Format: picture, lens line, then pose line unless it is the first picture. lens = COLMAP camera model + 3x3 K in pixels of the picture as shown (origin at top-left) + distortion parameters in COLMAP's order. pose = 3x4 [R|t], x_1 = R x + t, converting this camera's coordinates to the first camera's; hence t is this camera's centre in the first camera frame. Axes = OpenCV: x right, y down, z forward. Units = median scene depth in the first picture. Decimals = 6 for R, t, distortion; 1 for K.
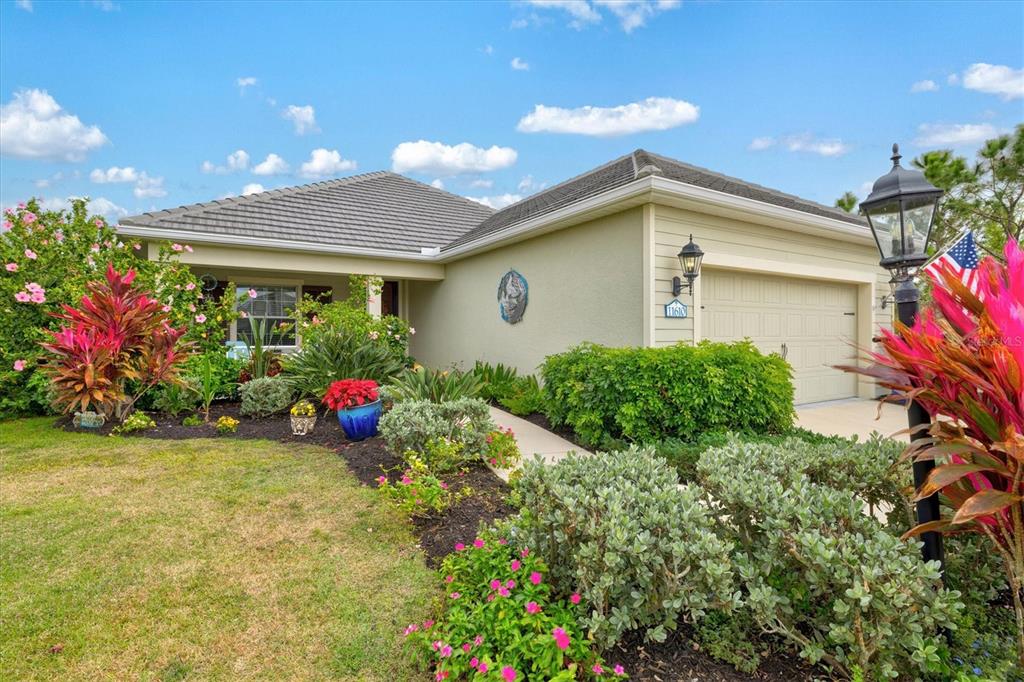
lens RADIAL K [[474.2, 0, 513.6], [0, 474.2, 338.2], [0, 0, 1]] dist [-0.010878, 0.003141]
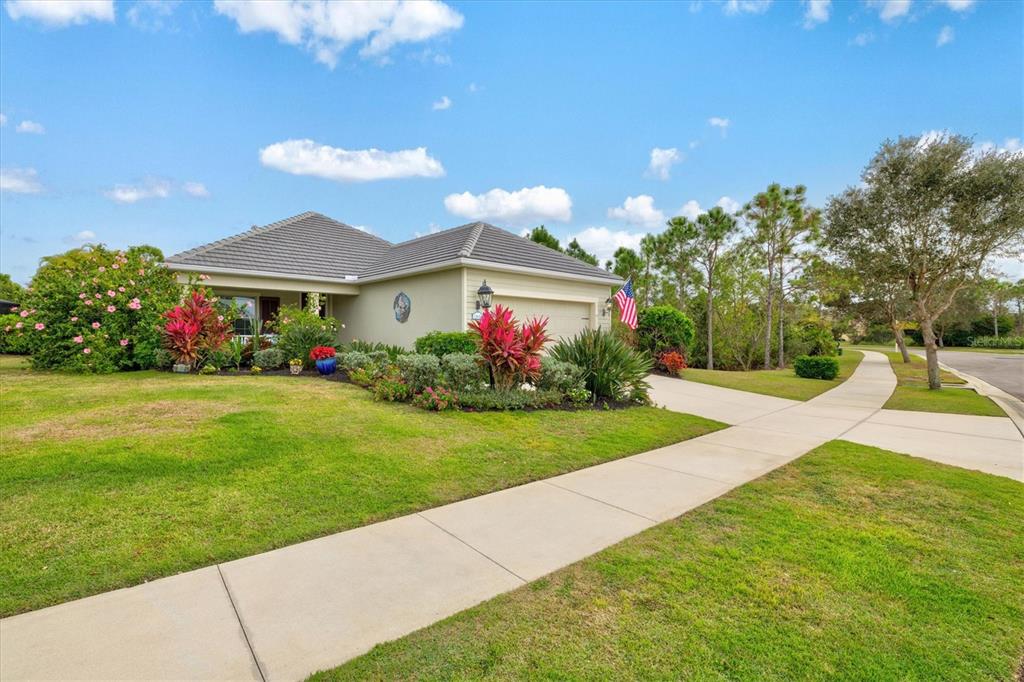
lens RADIAL K [[474.2, 0, 508.0], [0, 474.2, 337.7], [0, 0, 1]] dist [-0.010878, 0.003141]
pose [[0.980938, 0.001485, 0.194314, 0.047896], [-0.000260, 0.999980, -0.006330, 0.041526], [-0.194320, 0.006158, 0.980919, -0.914789]]
